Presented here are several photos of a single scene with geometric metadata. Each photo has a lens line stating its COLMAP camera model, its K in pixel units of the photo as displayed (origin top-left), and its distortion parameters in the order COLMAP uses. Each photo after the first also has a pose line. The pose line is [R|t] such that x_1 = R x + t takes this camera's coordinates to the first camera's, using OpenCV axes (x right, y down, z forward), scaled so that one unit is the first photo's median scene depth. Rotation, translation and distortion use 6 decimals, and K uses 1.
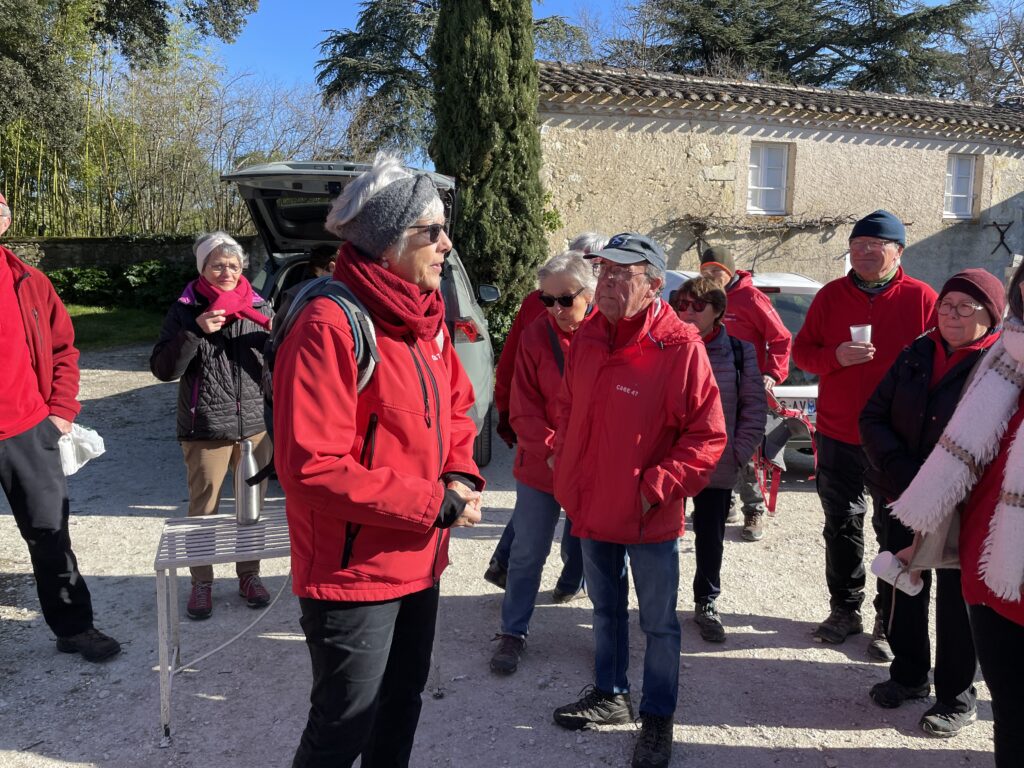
lens RADIAL K [[775.9, 0, 523.8], [0, 775.9, 381.2], [0, 0, 1]] dist [0.067978, -0.092260]
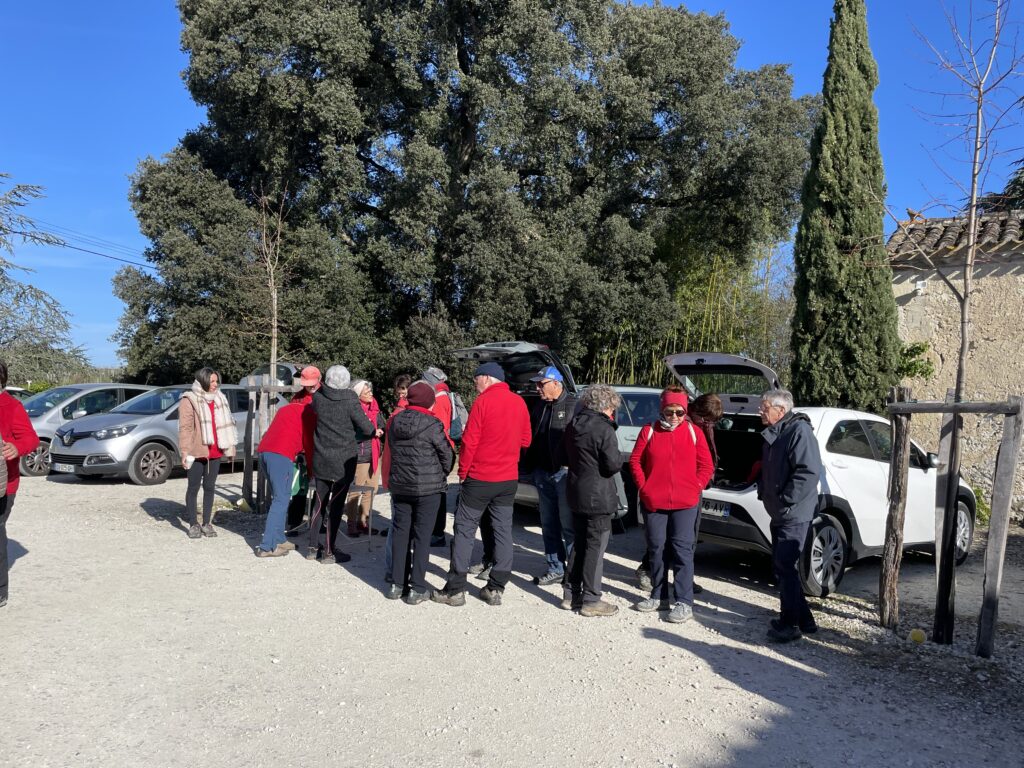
lens RADIAL K [[769.4, 0, 515.8], [0, 769.4, 377.4], [0, 0, 1]] dist [0.060449, -0.090255]
pose [[0.558765, -0.016833, -0.829155, 0.538057], [-0.152426, 0.980678, -0.122629, 0.011117], [0.815198, 0.194906, 0.545403, 0.006545]]
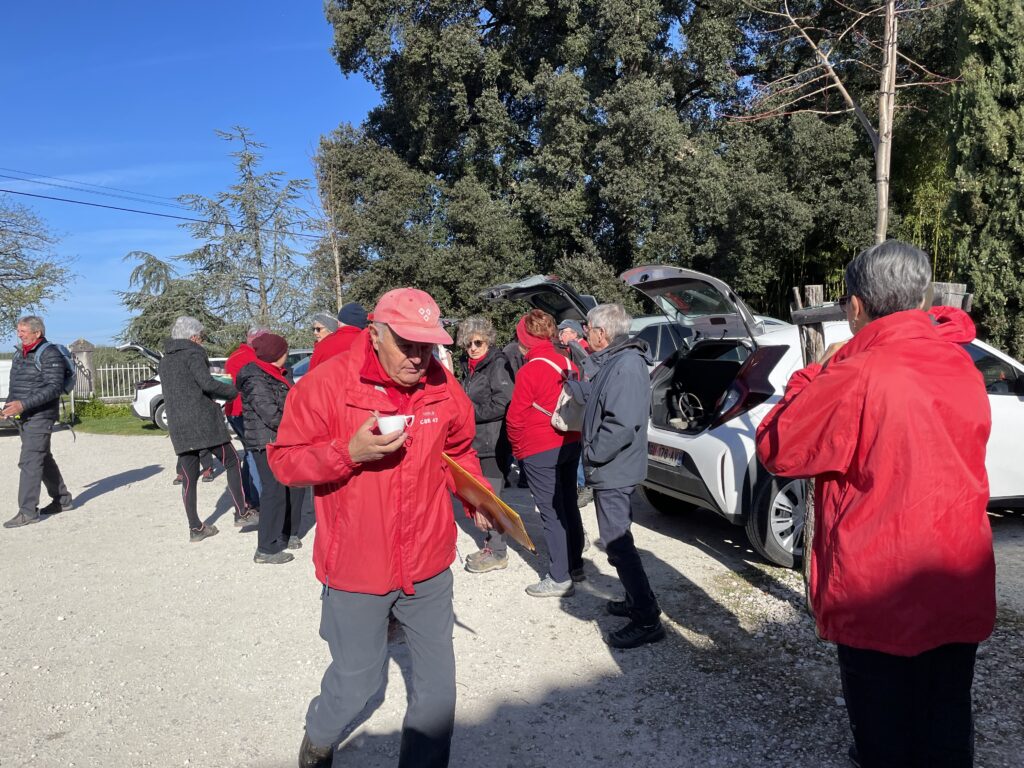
lens RADIAL K [[769.4, 0, 523.2], [0, 769.4, 385.9], [0, 0, 1]] dist [0.060449, -0.090255]
pose [[0.216071, 0.030153, -0.975912, 0.578170], [-0.106054, 0.994334, 0.007242, -0.022642], [0.970601, 0.101935, 0.218045, 0.261154]]
